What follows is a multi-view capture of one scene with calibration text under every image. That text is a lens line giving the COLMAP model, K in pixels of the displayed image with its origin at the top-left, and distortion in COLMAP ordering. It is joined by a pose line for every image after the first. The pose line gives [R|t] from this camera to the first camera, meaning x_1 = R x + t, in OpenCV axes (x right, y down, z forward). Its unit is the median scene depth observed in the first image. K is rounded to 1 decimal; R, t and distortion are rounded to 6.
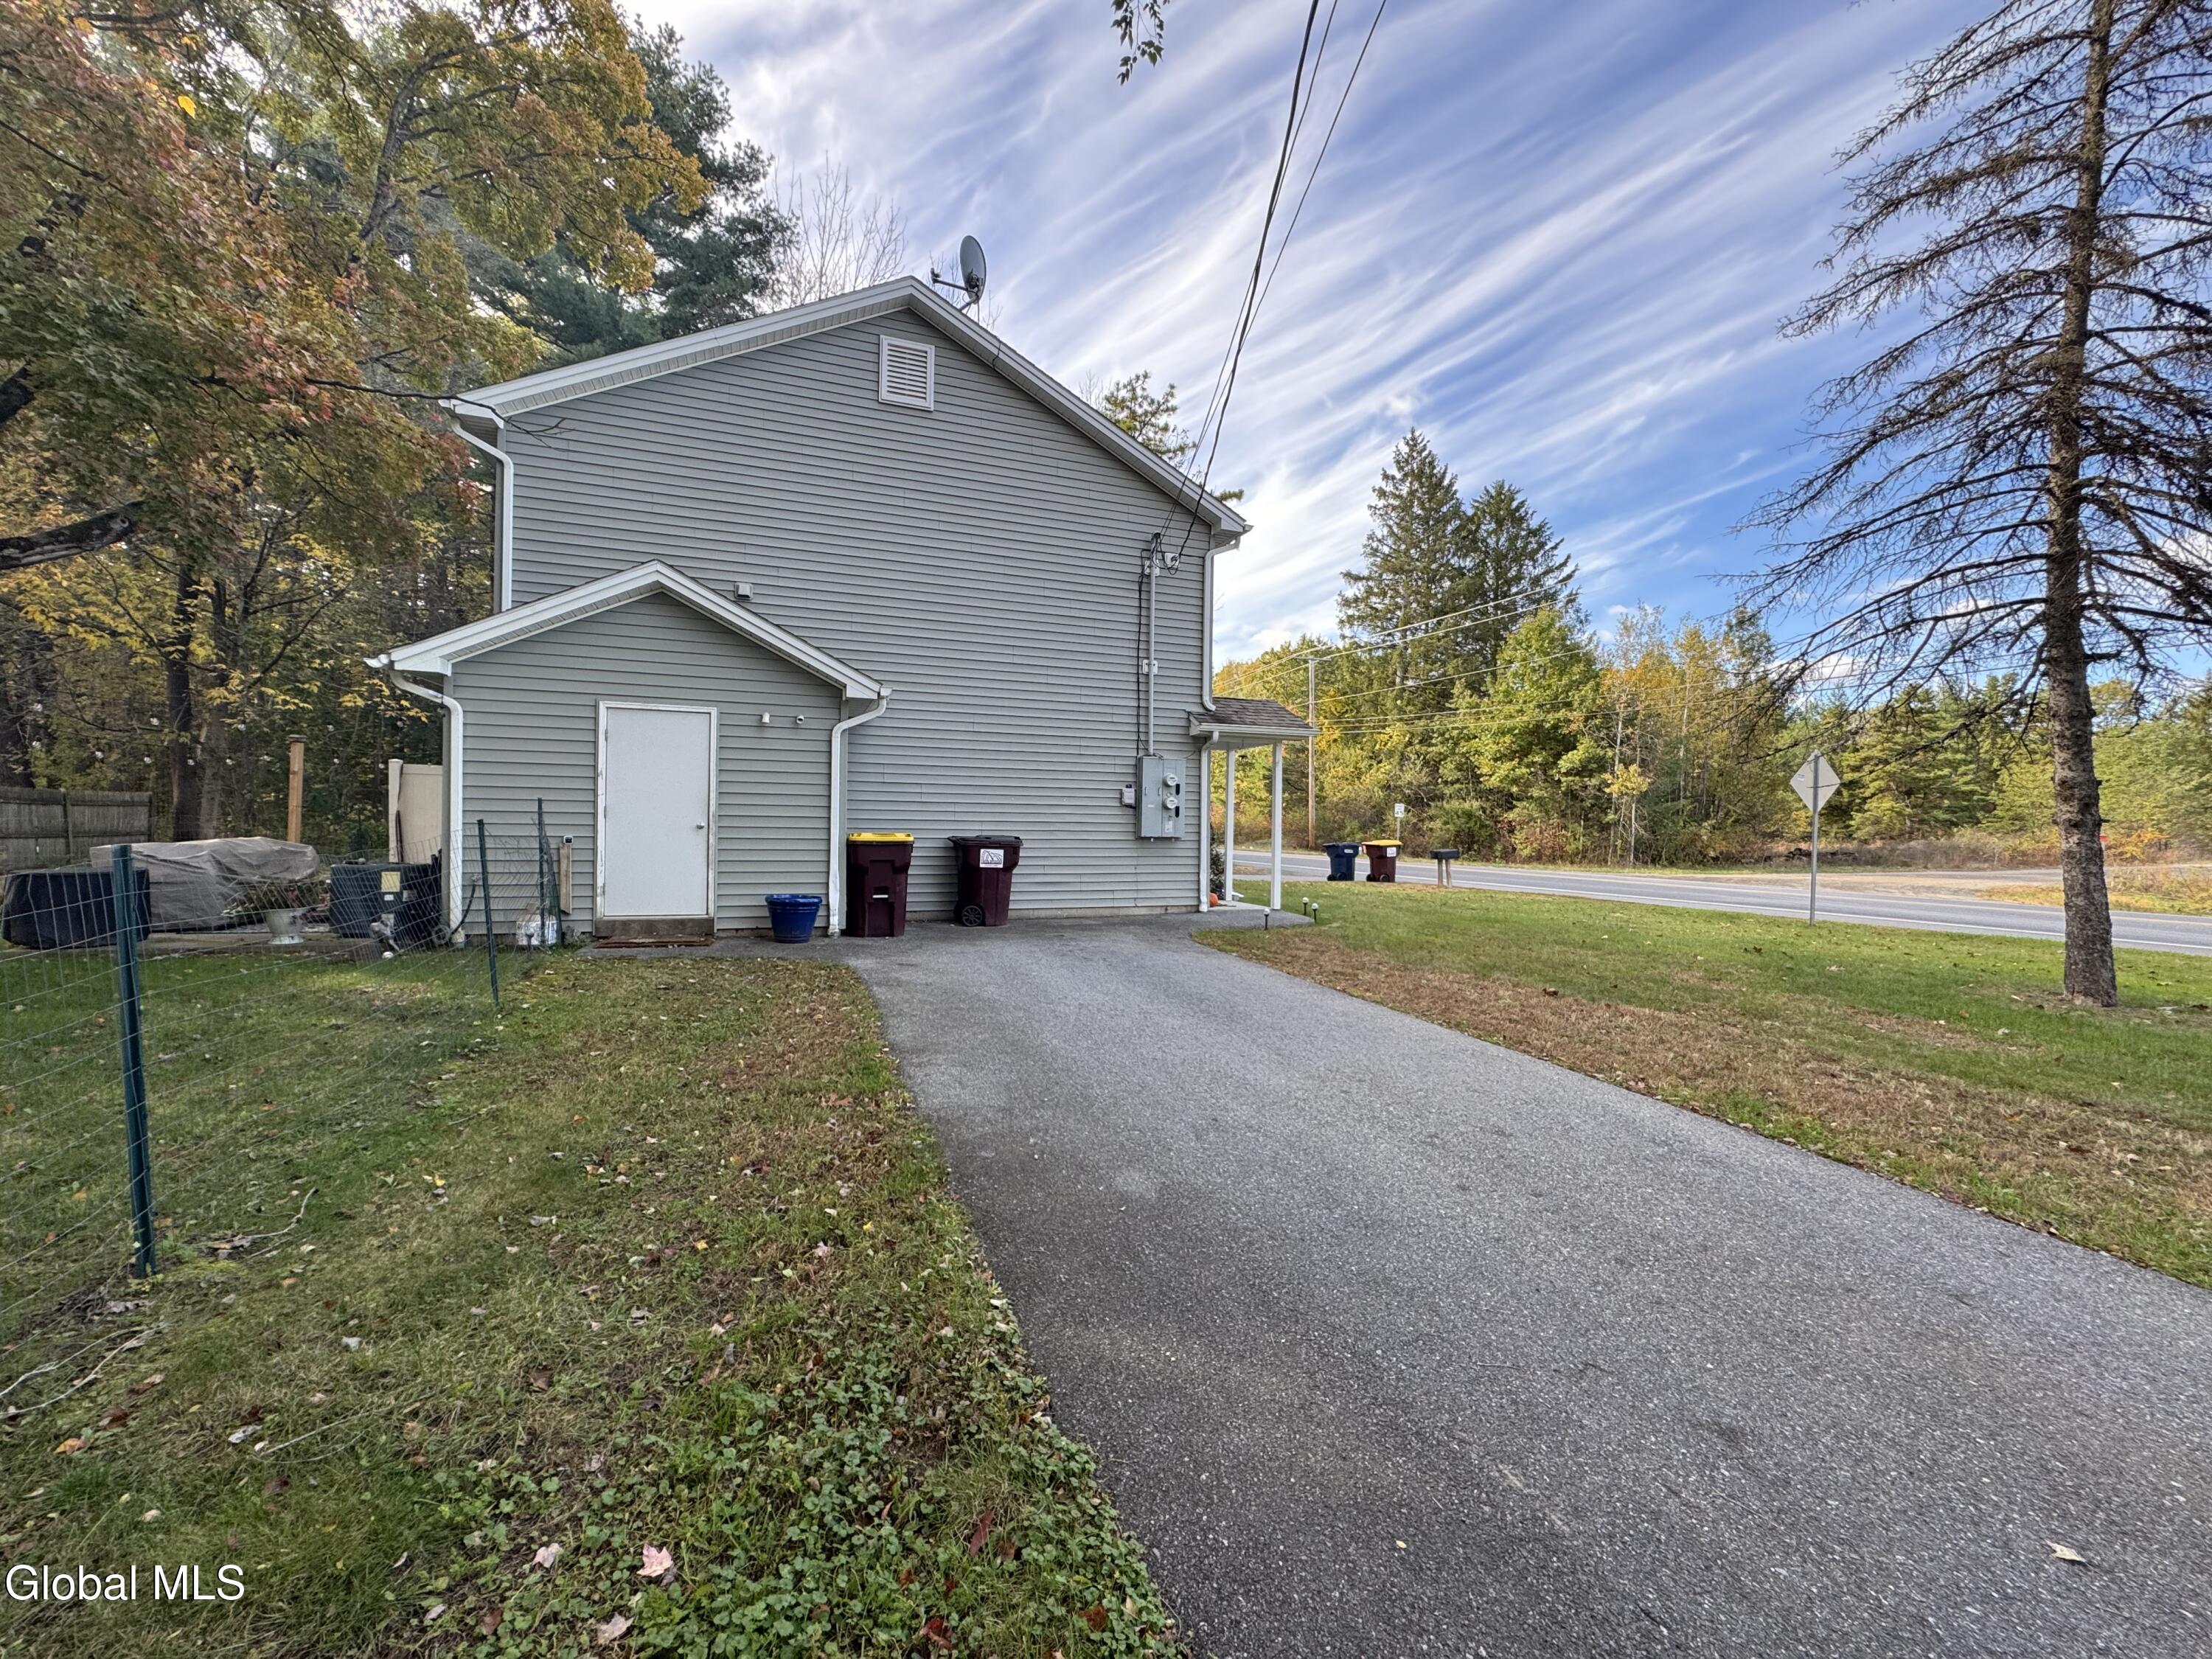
lens RADIAL K [[872.4, 0, 1104.2], [0, 872.4, 832.1], [0, 0, 1]] dist [-0.002415, -0.000057]
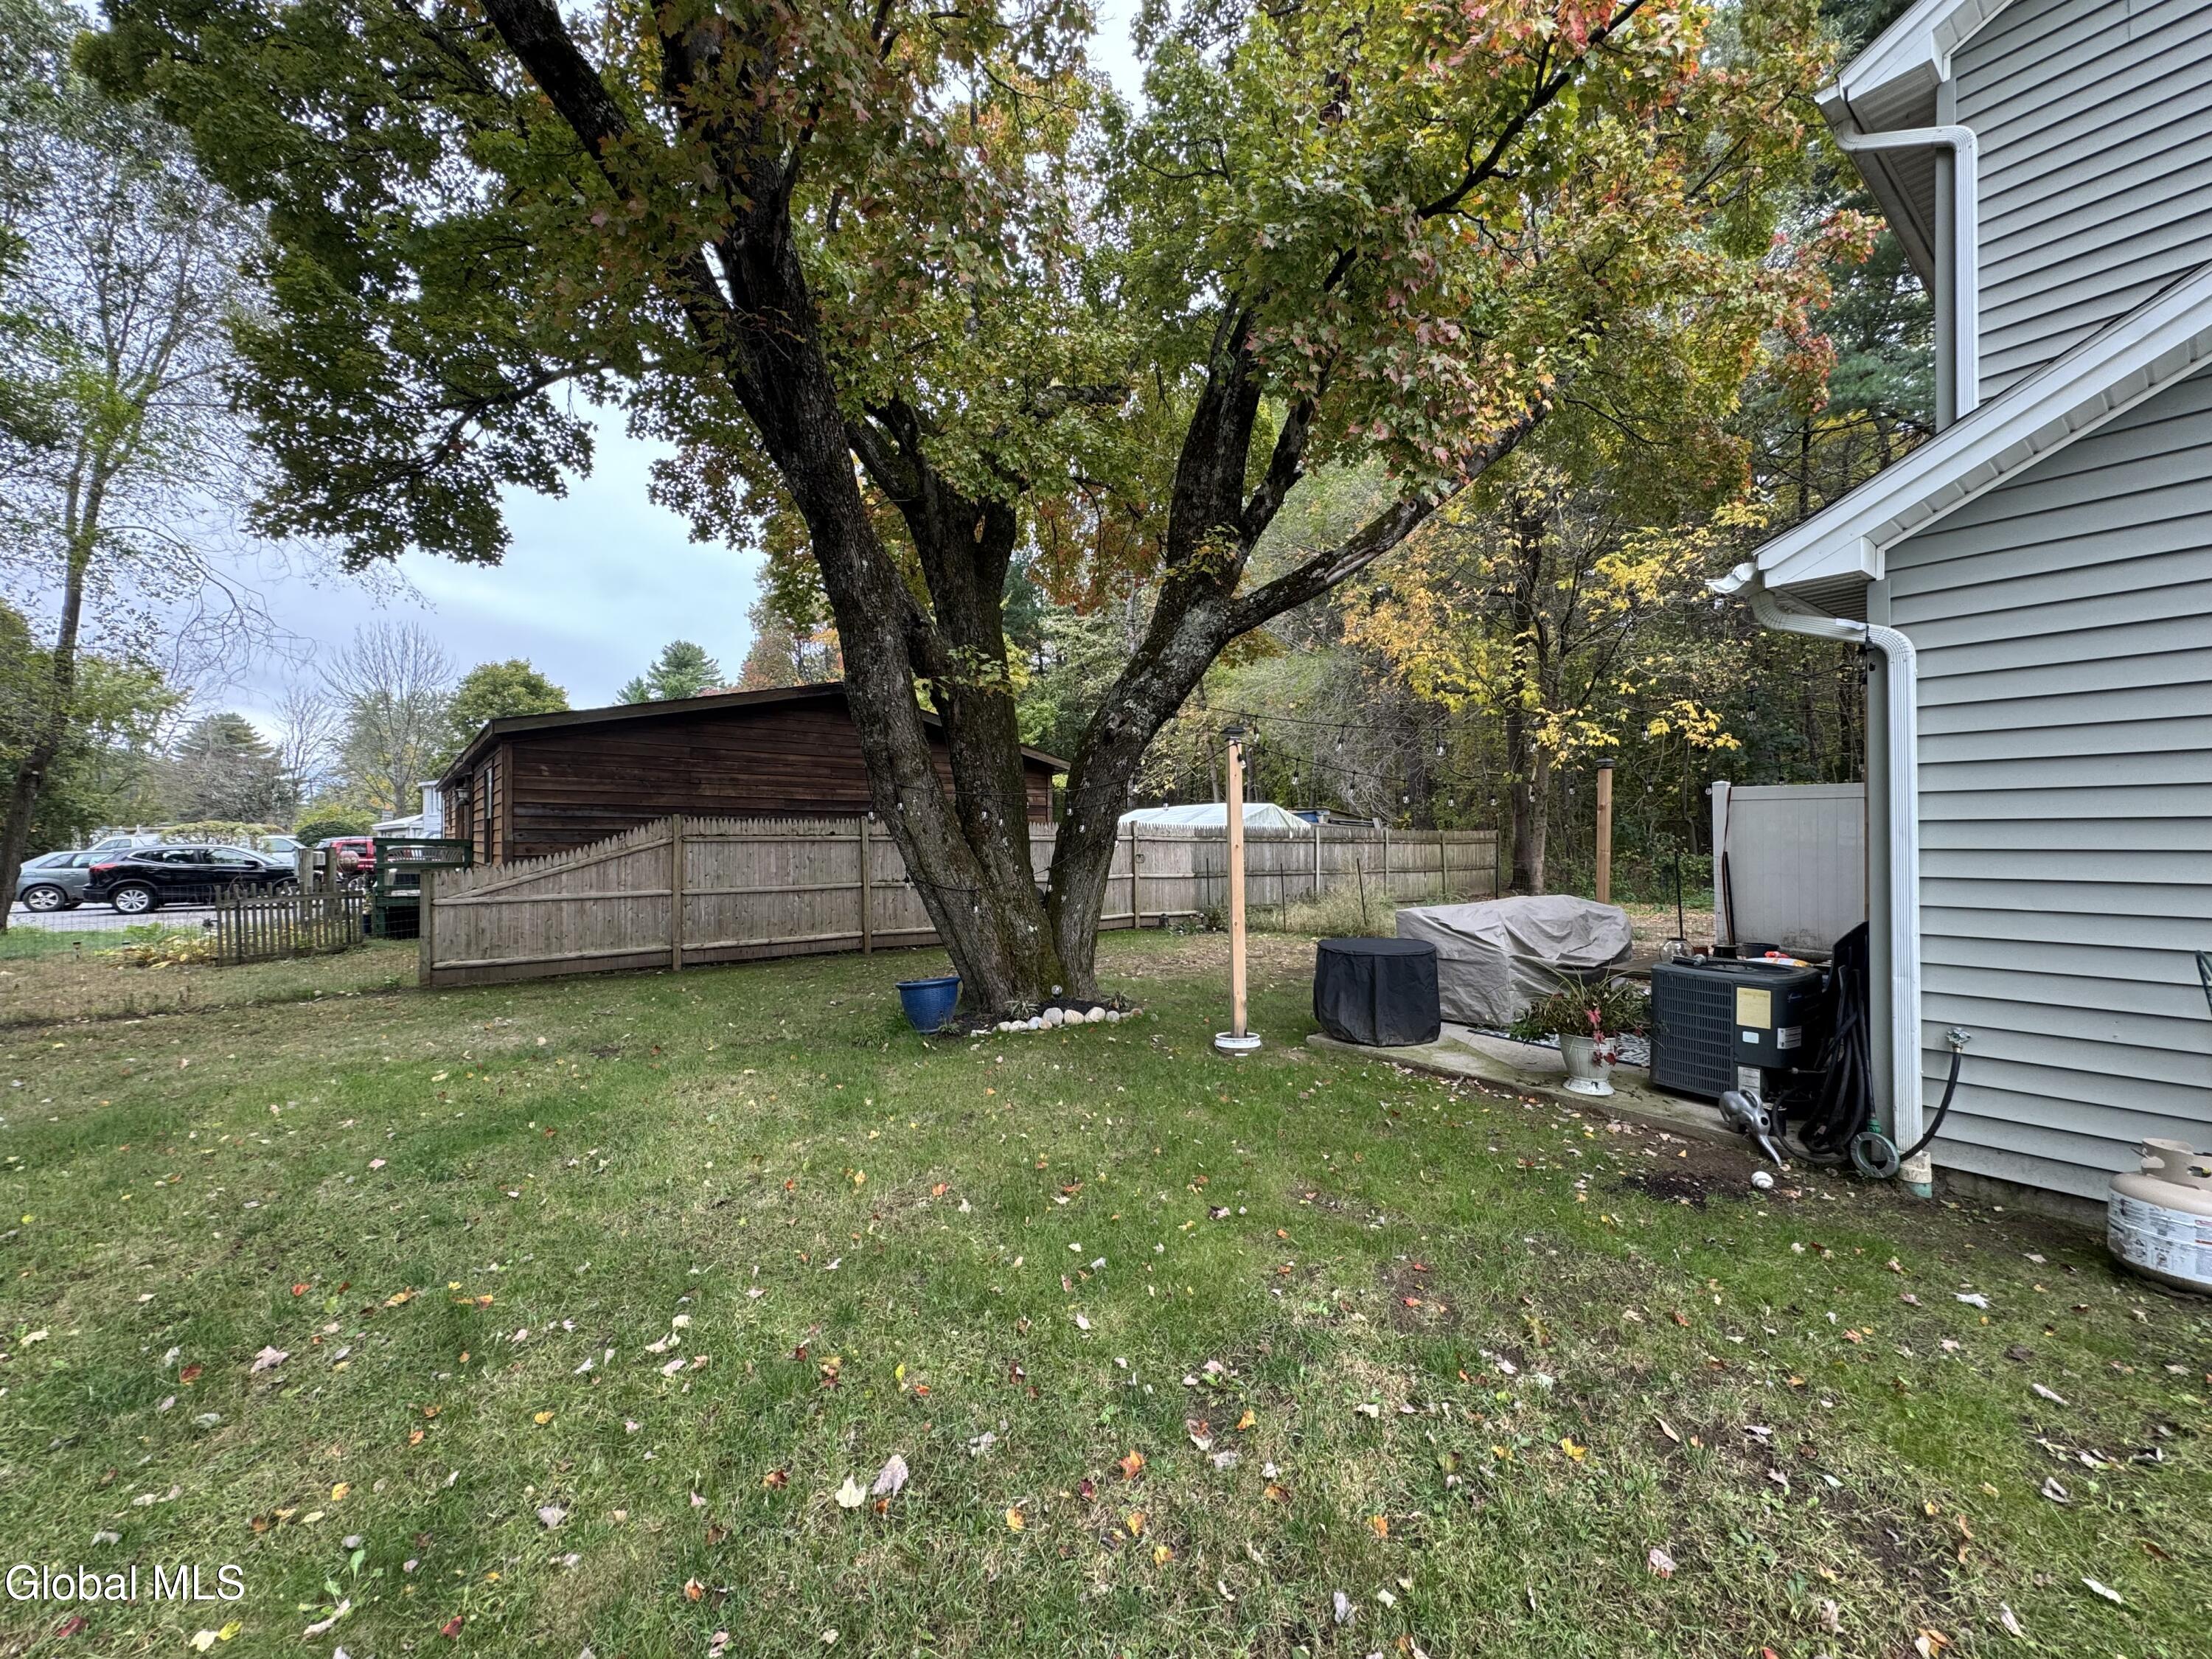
lens RADIAL K [[872.4, 0, 1104.5], [0, 872.4, 836.9], [0, 0, 1]] dist [-0.002415, -0.000057]
pose [[0.293332, -0.020261, -0.955796, -0.406043], [-0.000700, 0.999771, -0.021408, -0.032552], [0.956010, 0.006948, 0.293251, 0.445283]]
